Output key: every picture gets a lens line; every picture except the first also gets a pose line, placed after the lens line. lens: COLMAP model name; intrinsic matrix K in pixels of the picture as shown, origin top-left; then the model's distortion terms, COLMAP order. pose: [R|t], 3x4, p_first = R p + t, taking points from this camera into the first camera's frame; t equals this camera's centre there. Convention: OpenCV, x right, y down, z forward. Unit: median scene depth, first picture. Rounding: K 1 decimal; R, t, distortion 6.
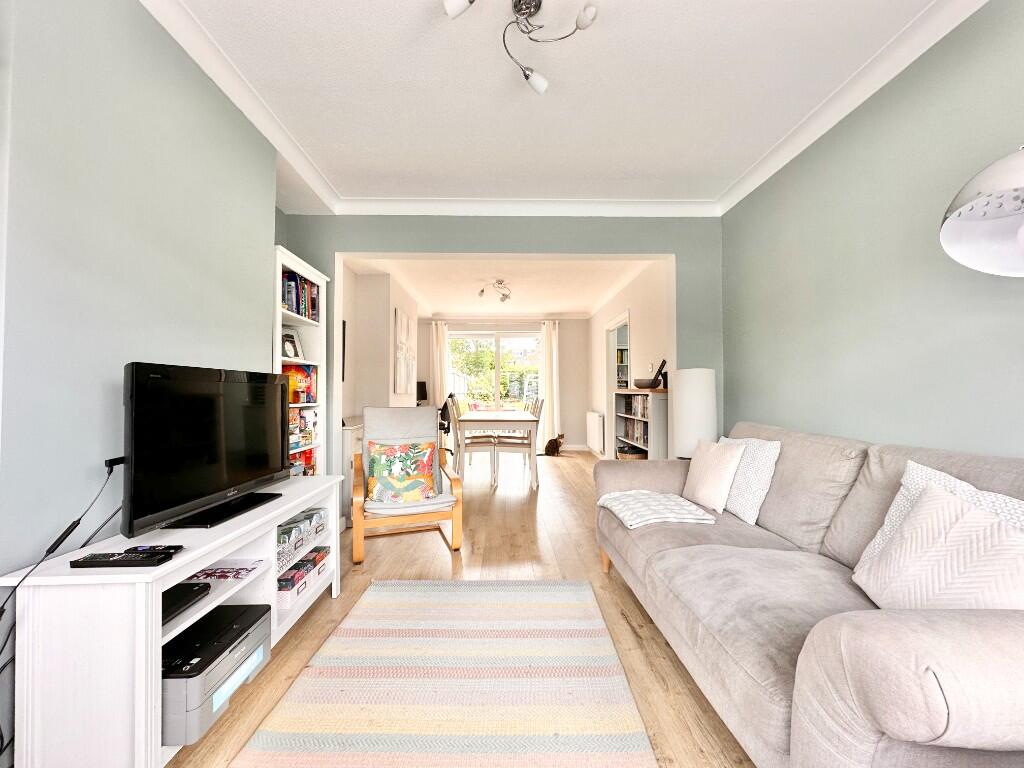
lens RADIAL K [[408.3, 0, 512.0], [0, 408.3, 384.0], [0, 0, 1]] dist [-0.001011, 0.000131]
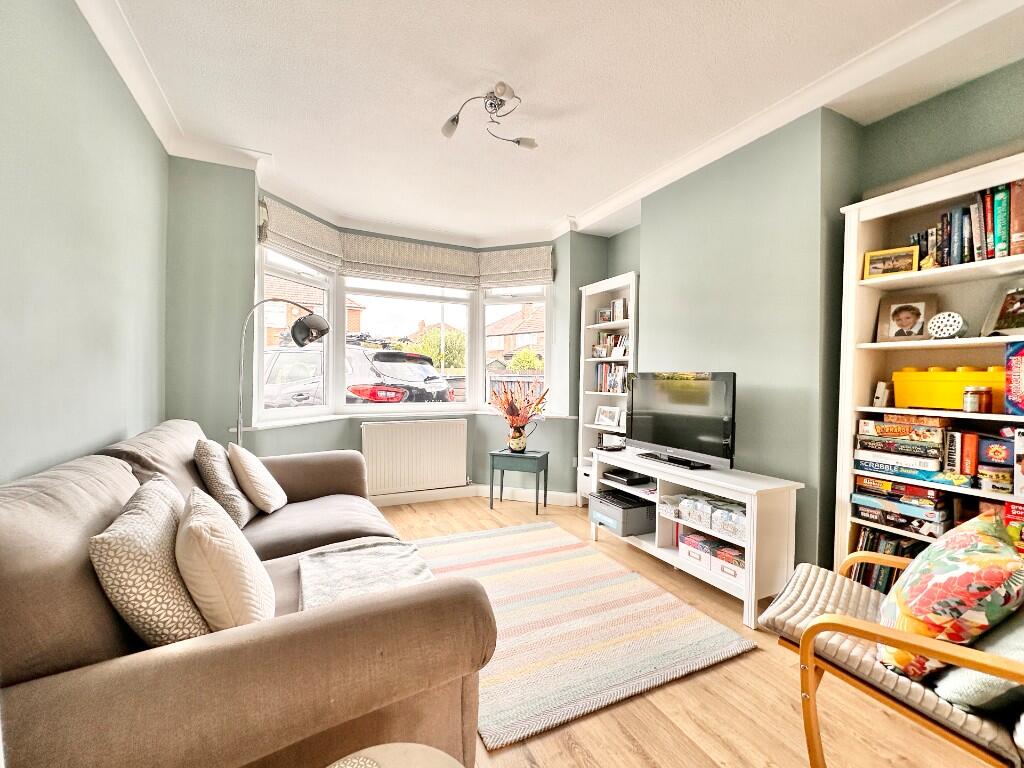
lens RADIAL K [[427.3, 0, 512.0], [0, 427.3, 384.0], [0, 0, 1]] dist [0.000453, -0.000113]
pose [[-0.904552, 0.000073, -0.426363, 0.312608], [0.001042, 0.999997, -0.002041, 0.007004], [0.426362, -0.002290, -0.904550, 1.211506]]
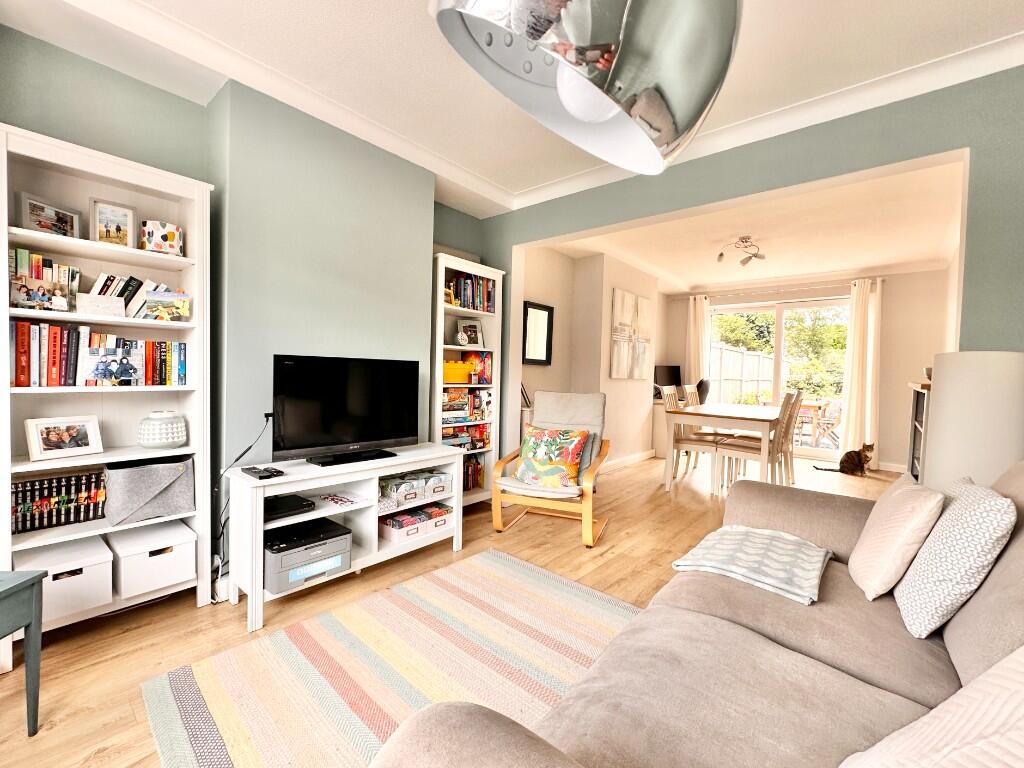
lens RADIAL K [[438.2, 0, 512.0], [0, 438.2, 384.0], [0, 0, 1]] dist [-0.002636, -0.000409]
pose [[0.746061, 0.040686, -0.664633, 0.379182], [-0.013901, 0.998866, 0.045543, -0.011603], [0.665732, -0.024739, 0.745780, 0.135845]]
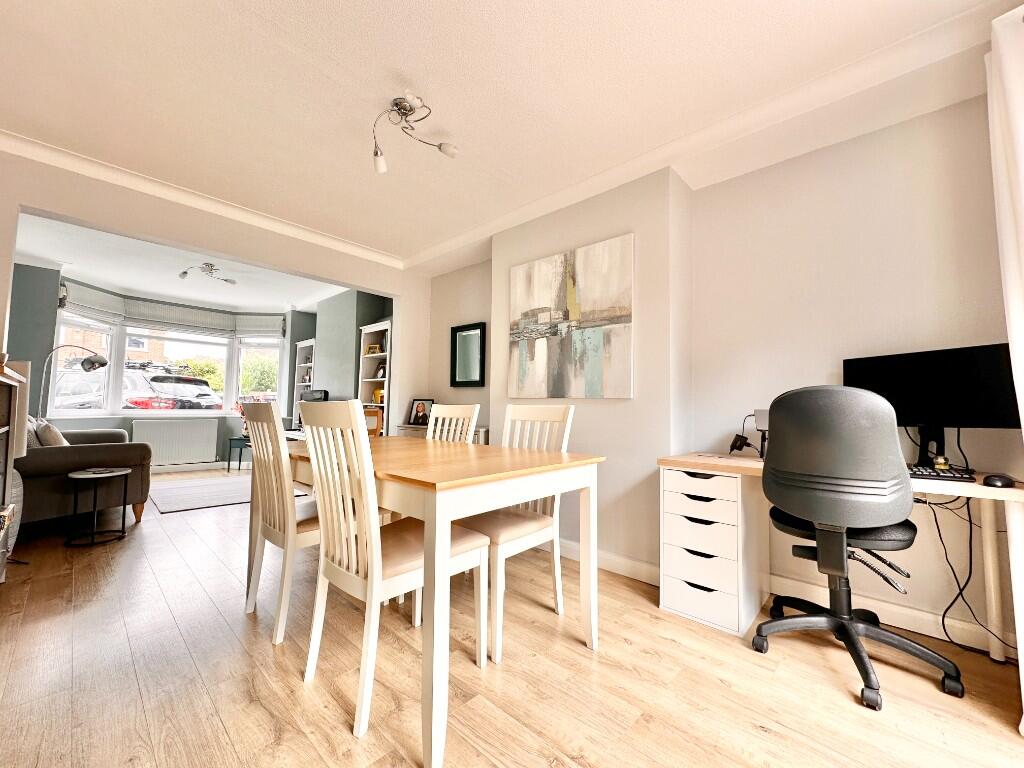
lens RADIAL K [[412.1, 0, 518.3], [0, 412.1, 383.4], [0, 0, 1]] dist [-0.000737, -0.000018]
pose [[-0.693640, -0.048089, -0.718714, 0.318376], [0.001830, 0.997648, -0.068519, 0.077798], [0.720319, -0.048843, -0.691921, 2.452246]]
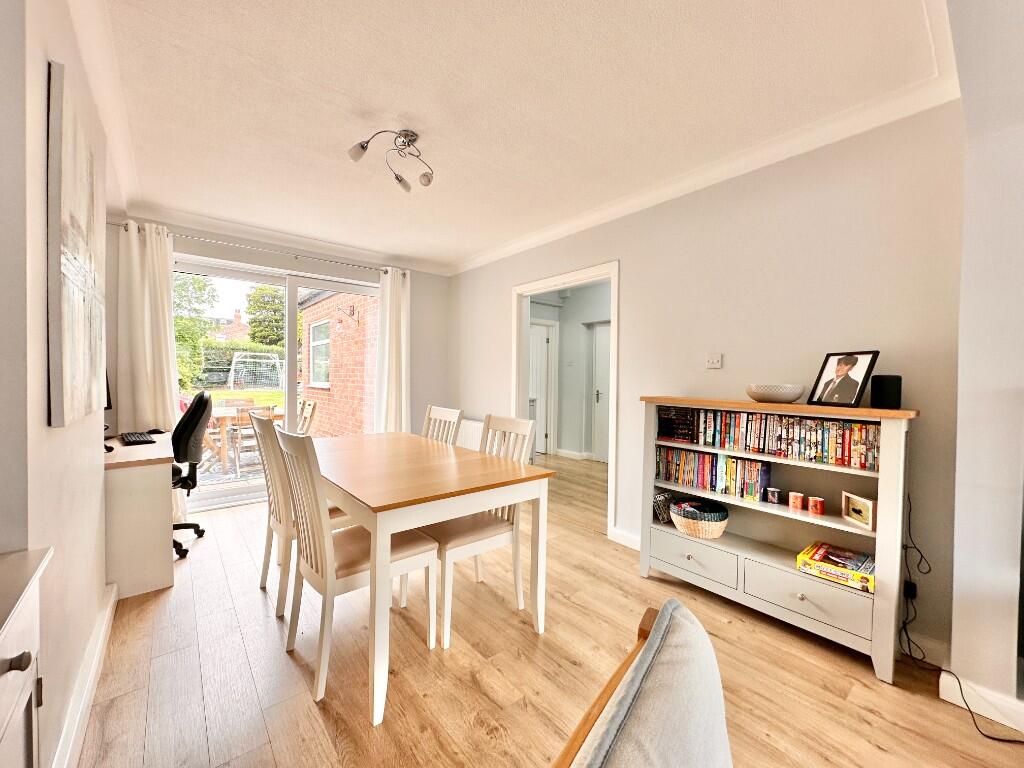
lens RADIAL K [[408.3, 0, 512.0], [0, 408.3, 384.0], [0, 0, 1]] dist [-0.001011, 0.000131]
pose [[0.782623, -0.001448, 0.622495, -0.381241], [-0.025429, 0.999088, 0.034294, -0.030410], [-0.621977, -0.042669, 0.781872, 1.103212]]
